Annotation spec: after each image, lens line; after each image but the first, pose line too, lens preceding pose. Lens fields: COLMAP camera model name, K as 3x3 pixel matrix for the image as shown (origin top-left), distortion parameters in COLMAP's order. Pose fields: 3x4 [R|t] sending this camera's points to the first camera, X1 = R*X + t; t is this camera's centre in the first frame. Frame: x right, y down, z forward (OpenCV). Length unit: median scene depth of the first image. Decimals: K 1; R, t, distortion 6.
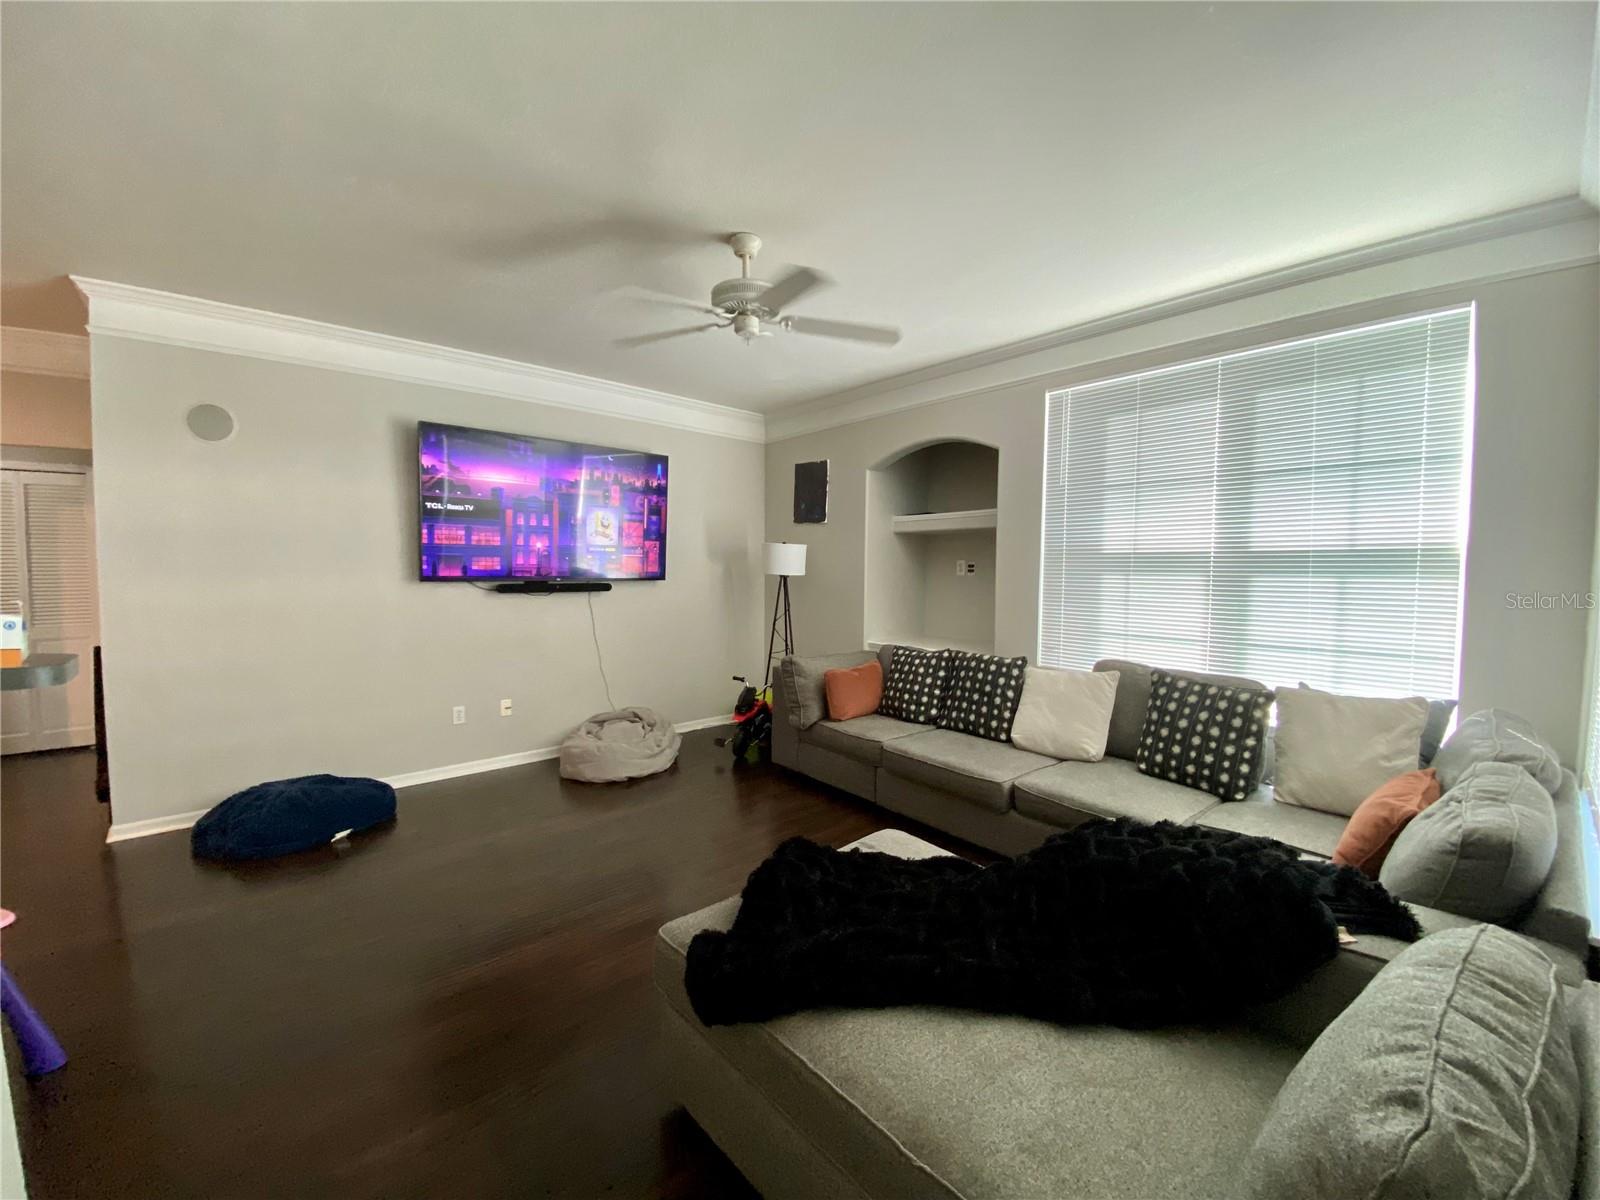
lens RADIAL K [[643.0, 0, 800.0], [0, 643.0, 600.0], [0, 0, 1]] dist [0.000343, -0.000028]
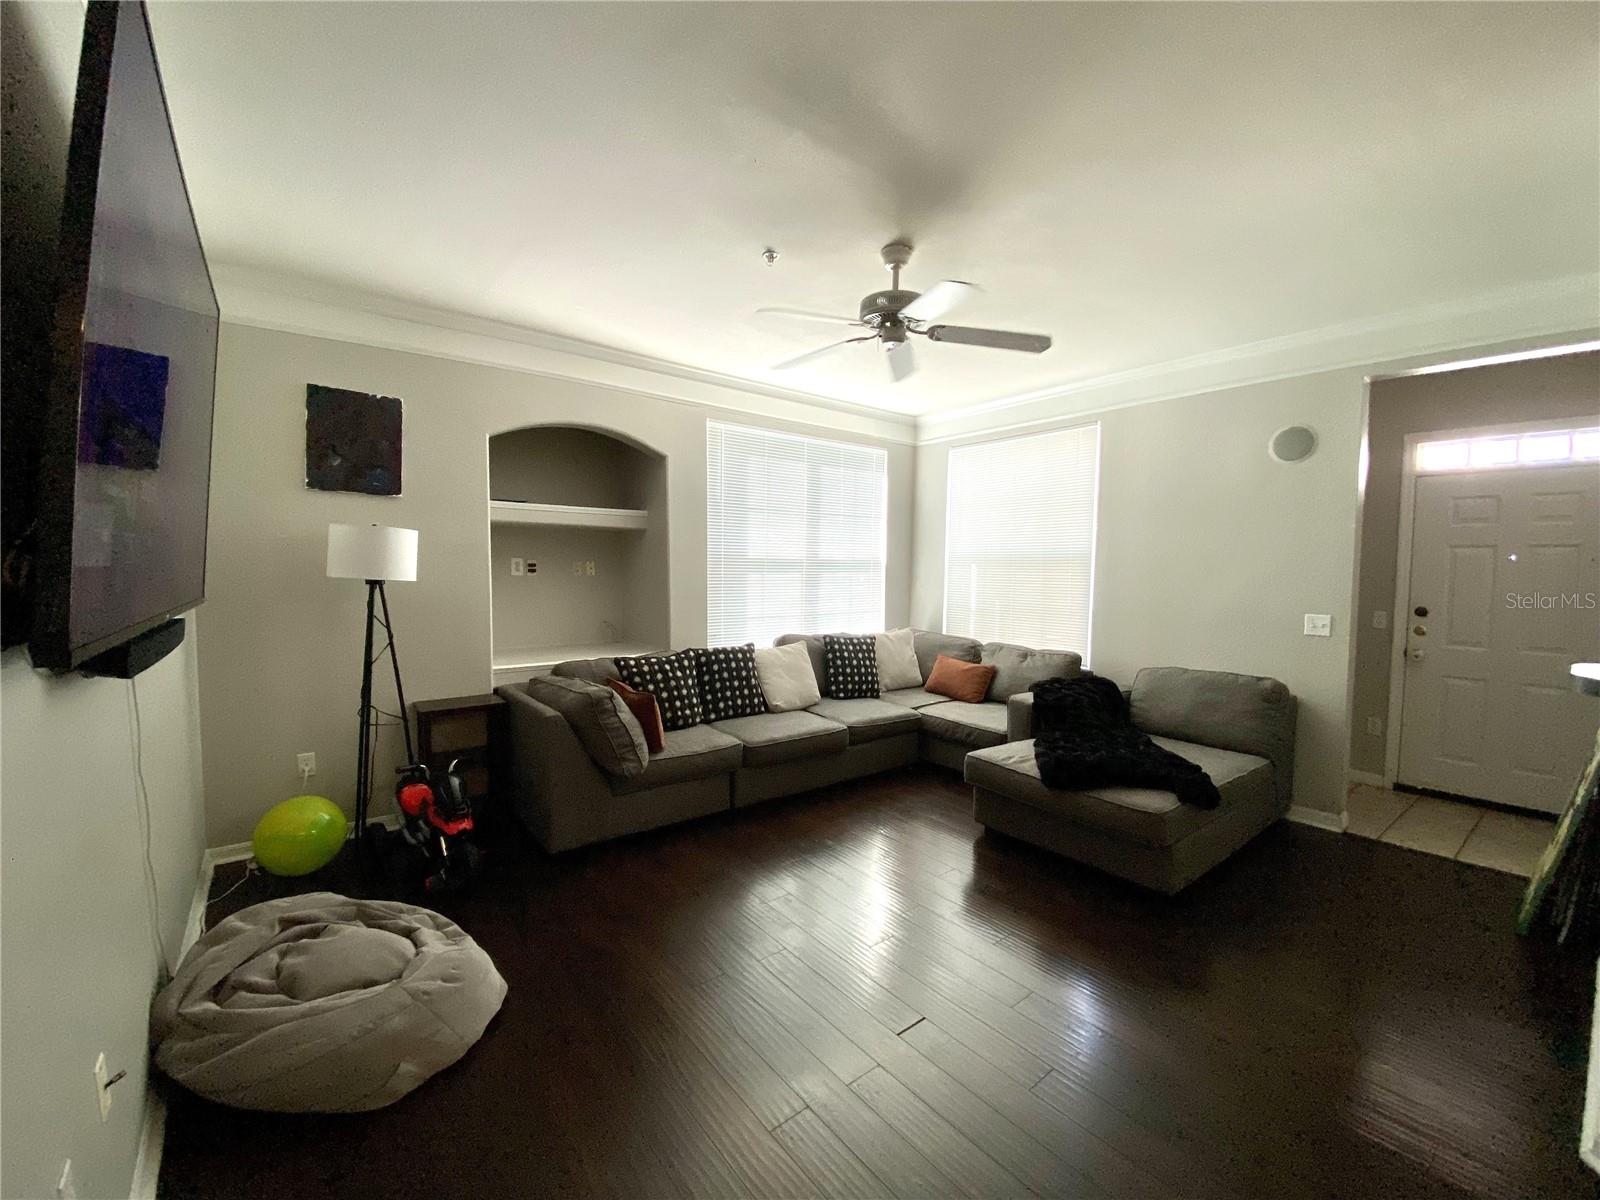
lens RADIAL K [[643.0, 0, 800.0], [0, 643.0, 600.0], [0, 0, 1]] dist [0.000343, -0.000028]
pose [[0.042334, -0.057956, 0.997421, -0.865746], [0.039719, 0.997625, 0.056282, -0.057465], [-0.998314, 0.037234, 0.044535, 0.852125]]
